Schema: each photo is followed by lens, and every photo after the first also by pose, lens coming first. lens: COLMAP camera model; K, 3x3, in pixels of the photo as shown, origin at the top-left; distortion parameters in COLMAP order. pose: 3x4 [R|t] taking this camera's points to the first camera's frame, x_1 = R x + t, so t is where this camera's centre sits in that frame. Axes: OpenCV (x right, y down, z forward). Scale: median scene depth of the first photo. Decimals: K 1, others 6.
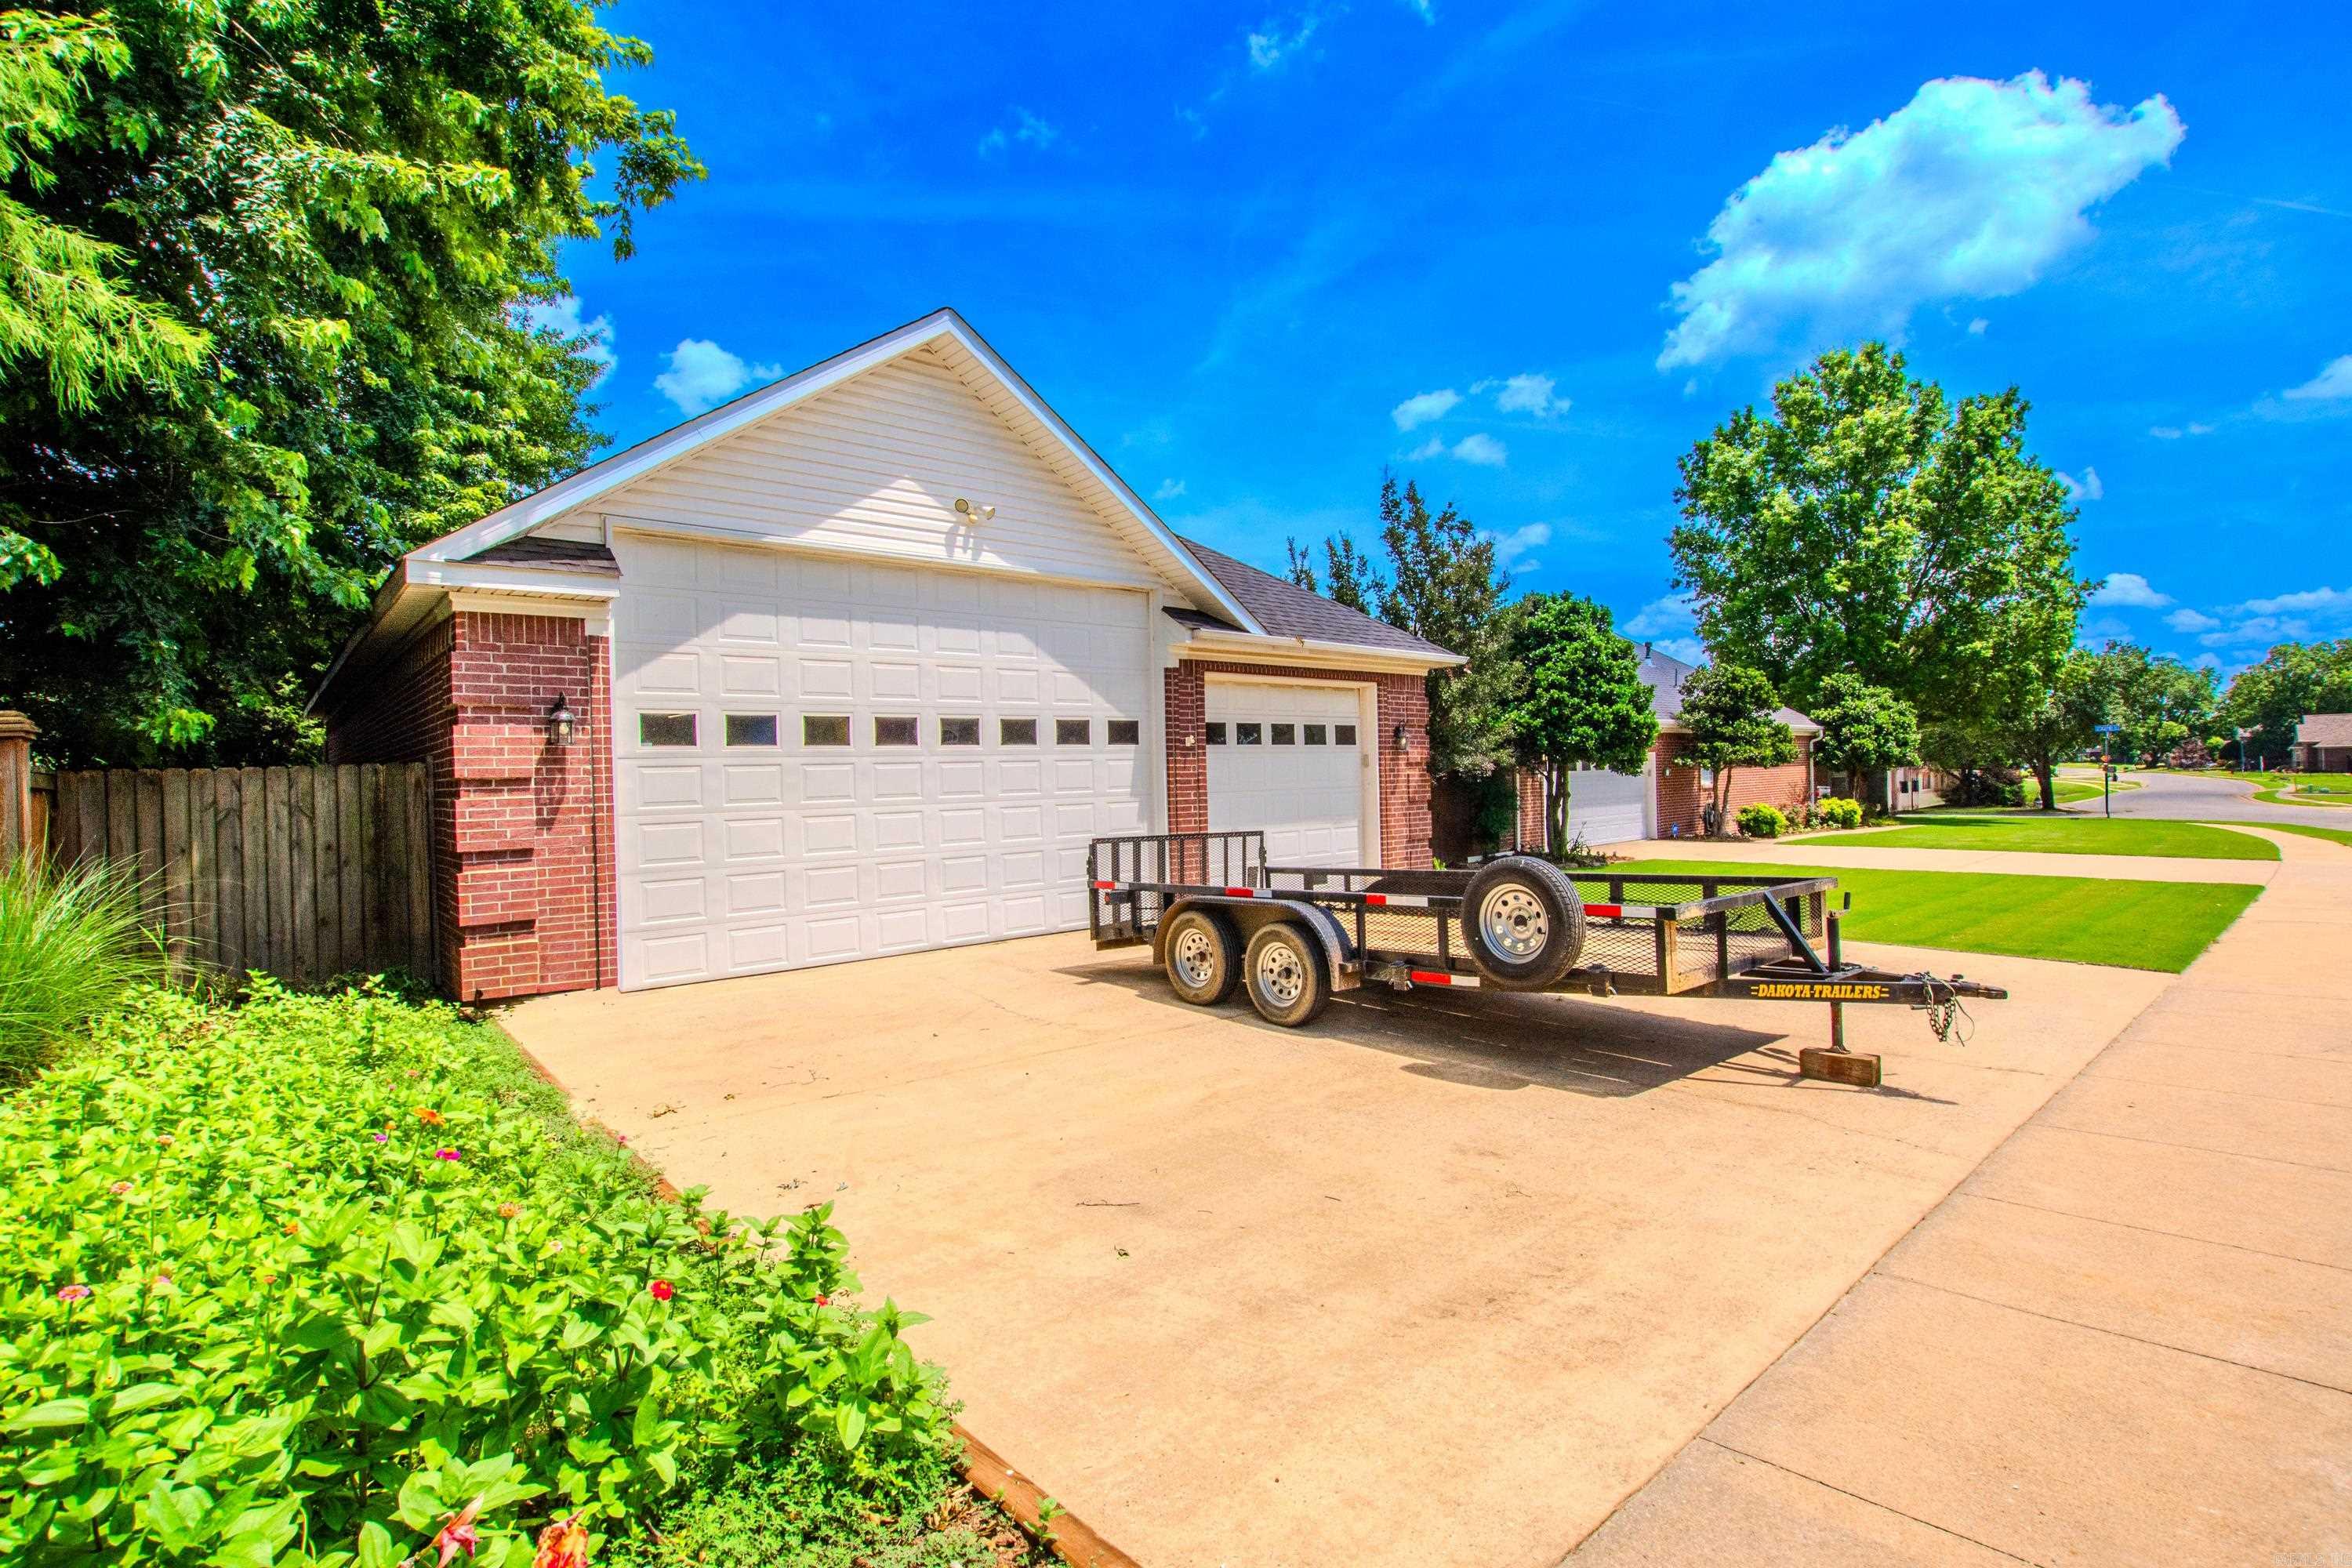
lens RADIAL K [[1088.2, 0, 1155.1], [0, 1088.2, 778.7], [0, 0, 1]] dist [-0.025835, -0.000108]
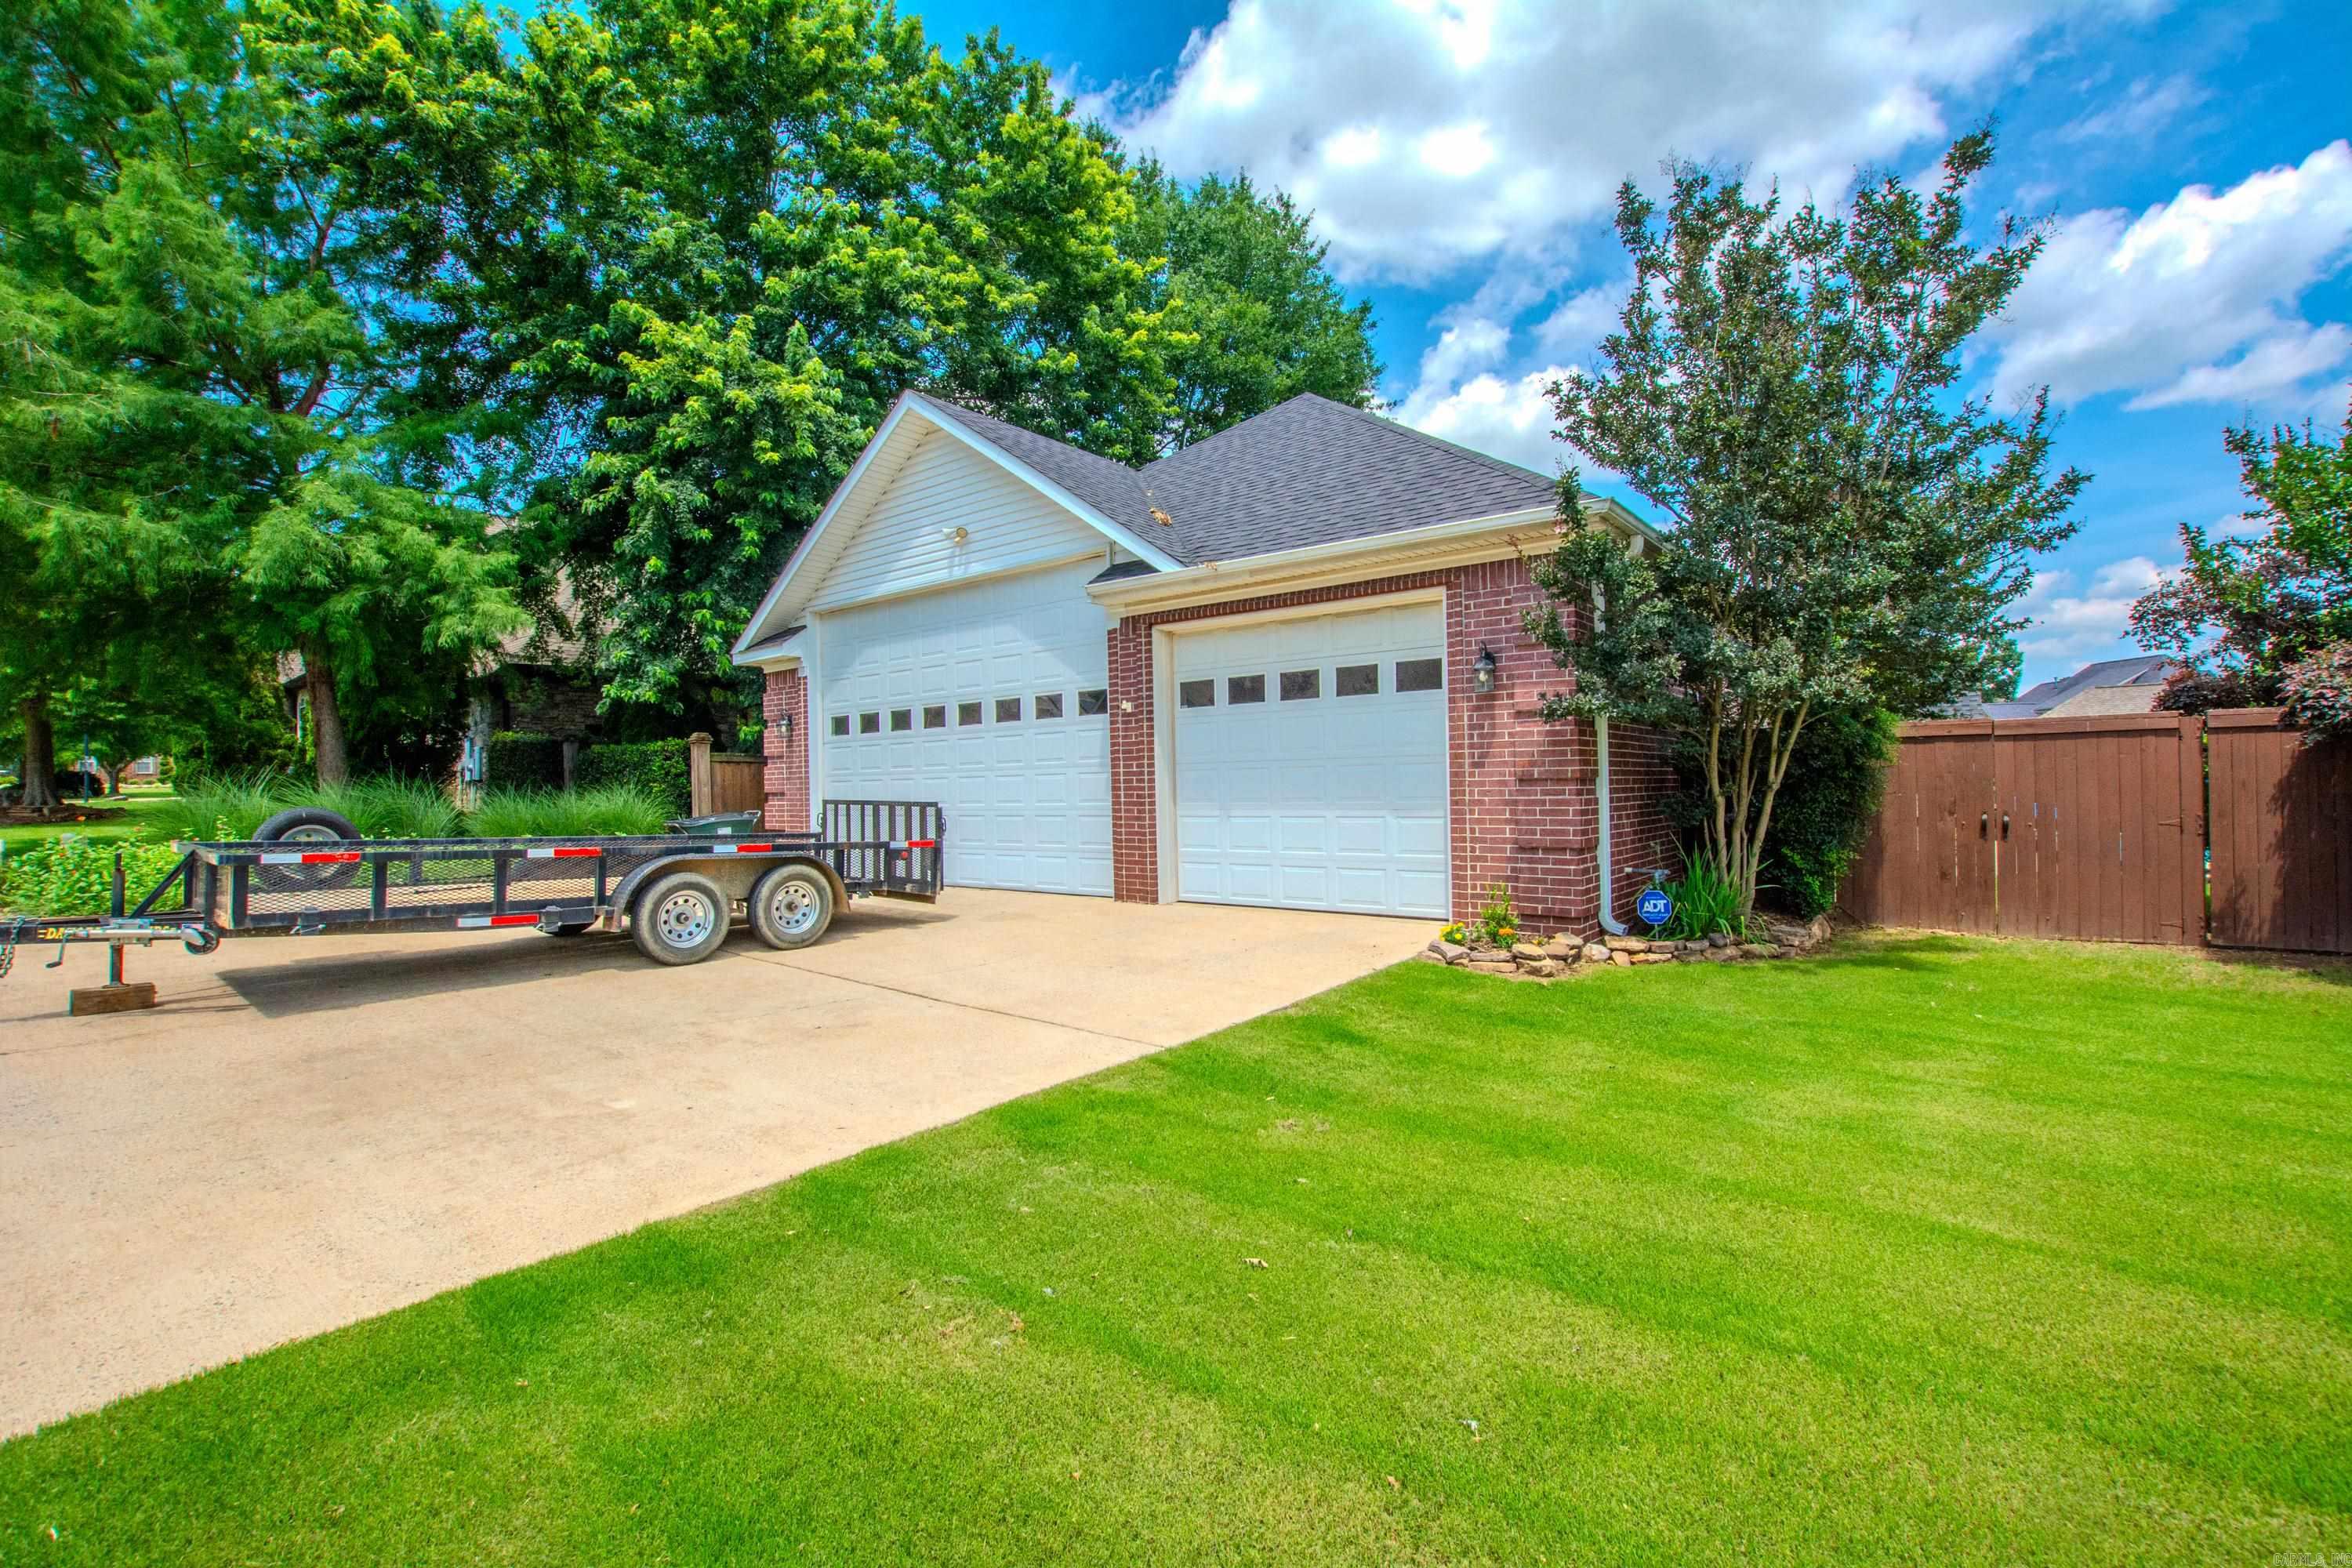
lens RADIAL K [[1019.5, 0, 1182.8], [0, 1019.5, 785.9], [0, 0, 1]] dist [-0.010802, 0.000276]
pose [[0.211254, 0.027724, -0.977038, 1.084676], [0.016623, 0.999351, 0.031951, 0.006305], [0.977290, -0.022991, 0.210656, 1.066503]]
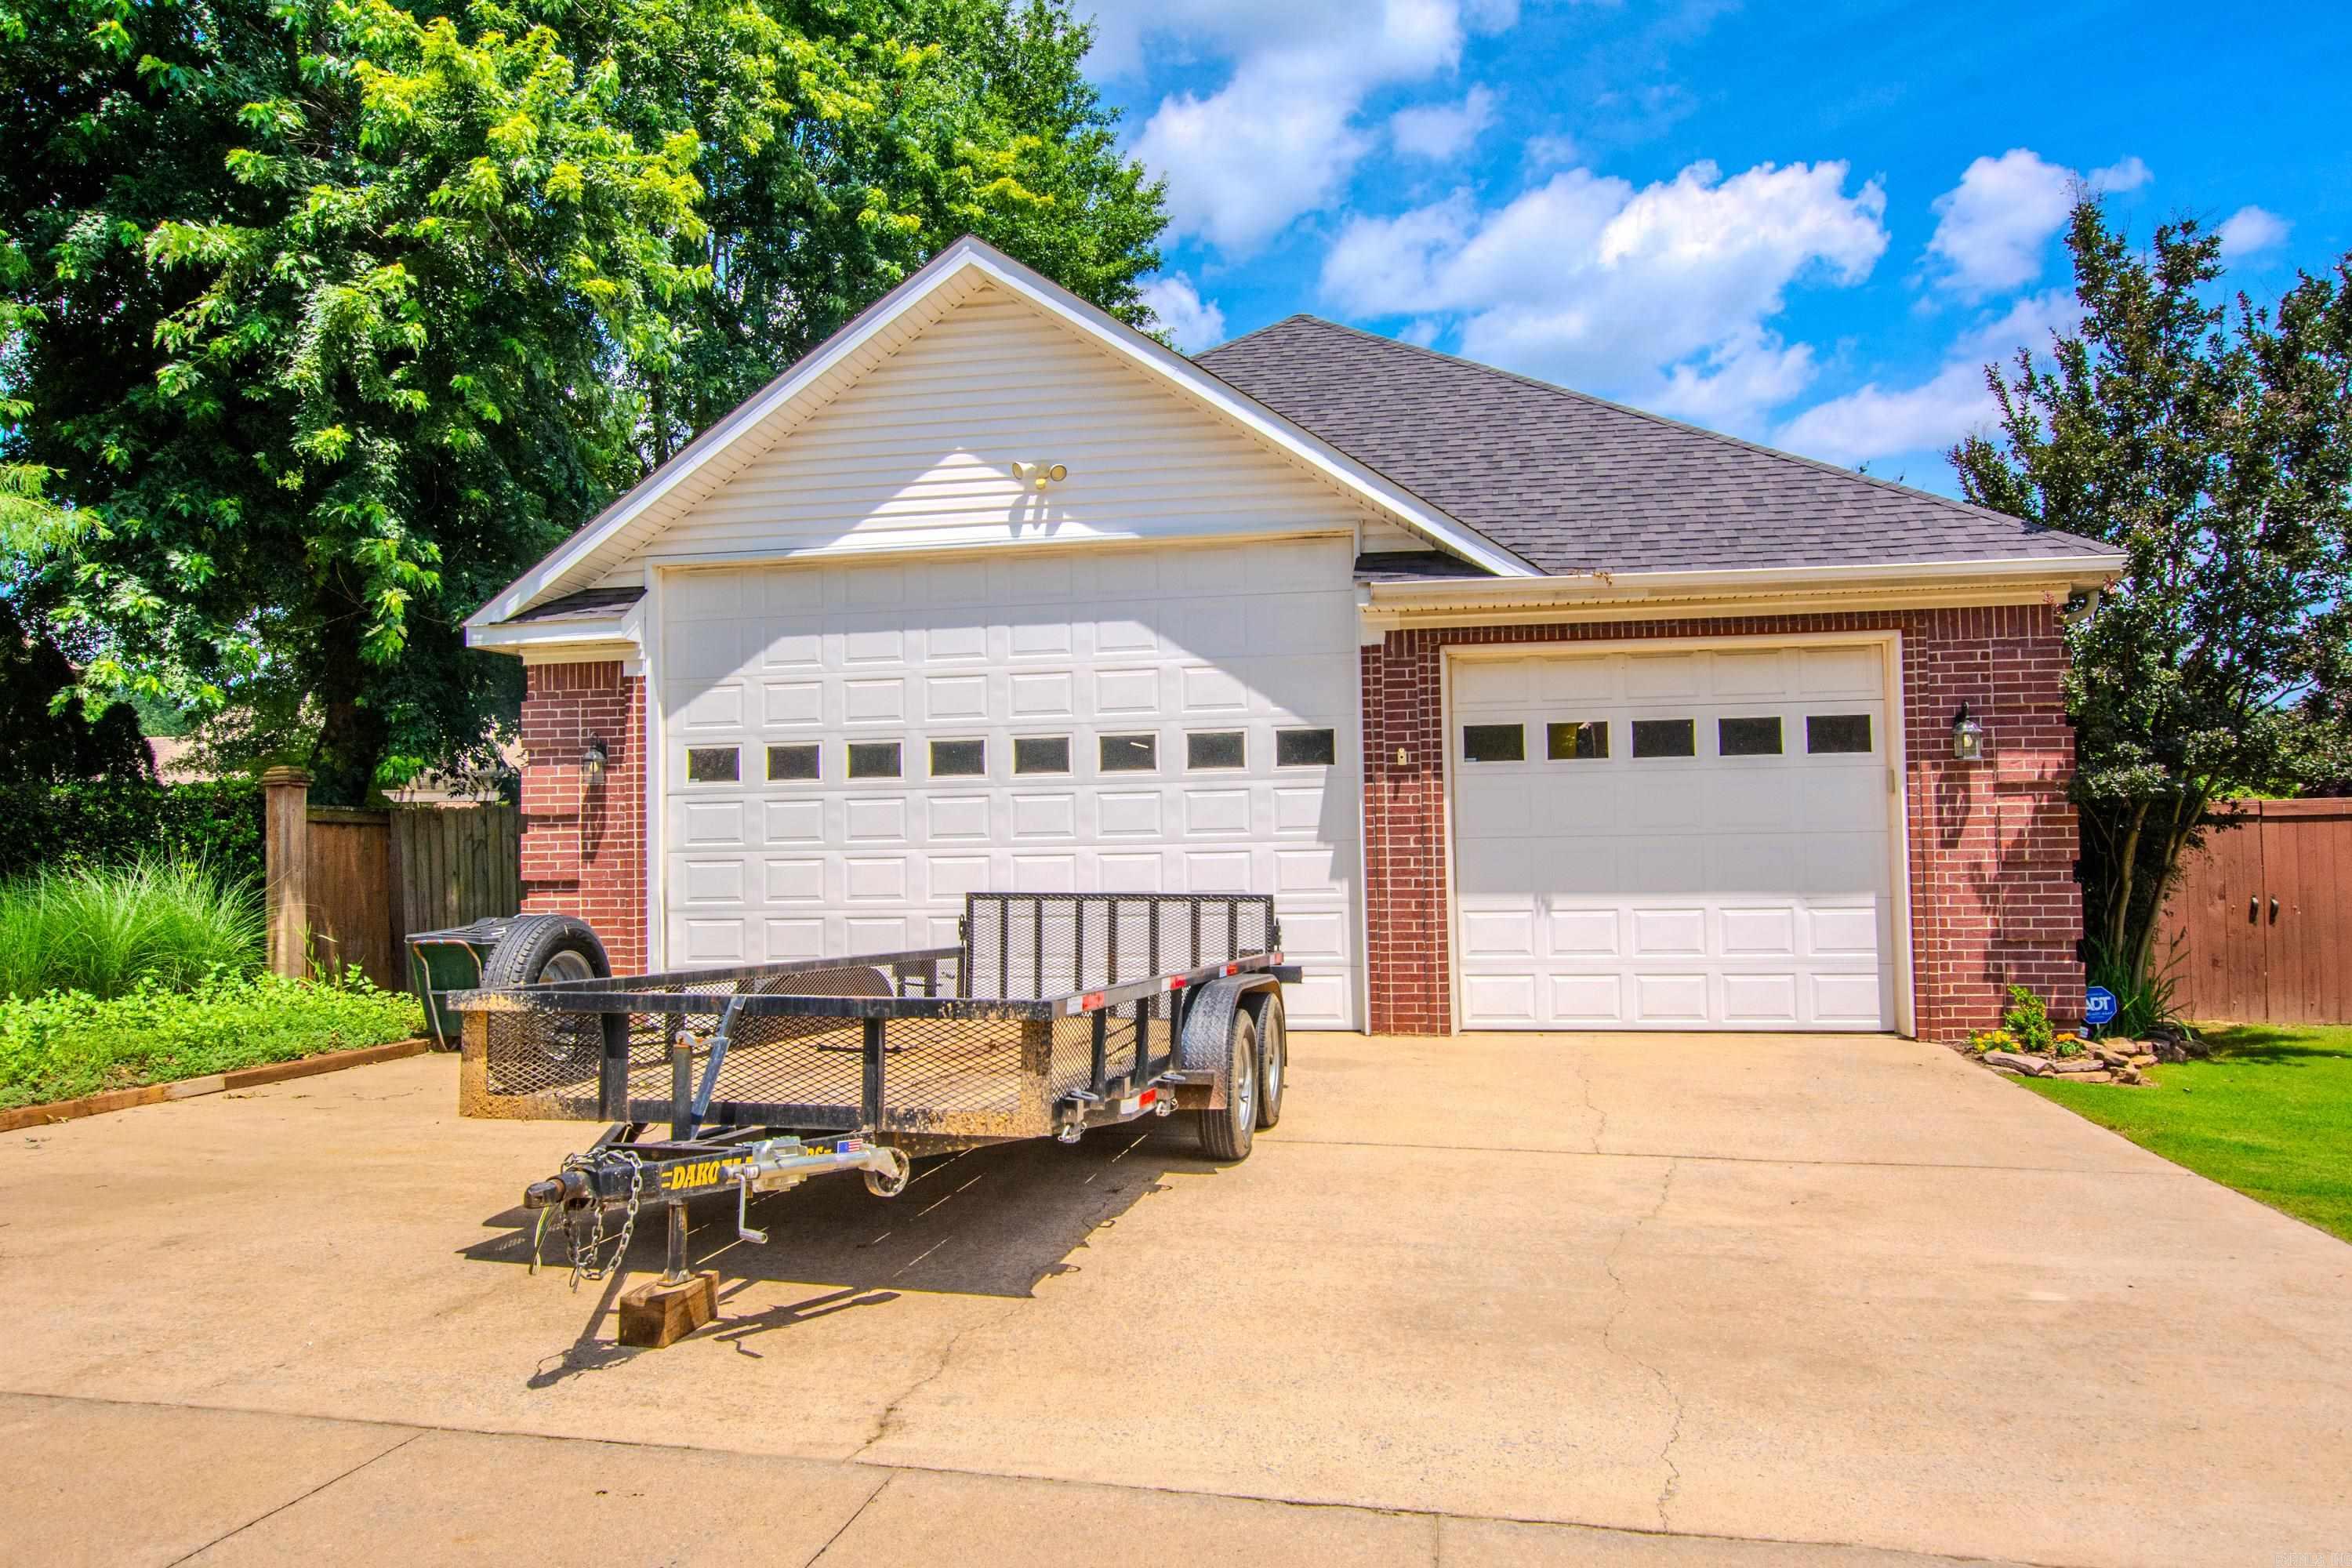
lens RADIAL K [[1595.2, 0, 1173.8], [0, 1595.2, 786.0], [0, 0, 1]] dist [0.000983, -0.003221]
pose [[0.636253, -0.008910, -0.771429, 0.833021], [0.000554, 0.999938, -0.011092, -0.008779], [0.771481, 0.006630, 0.636218, 0.363908]]
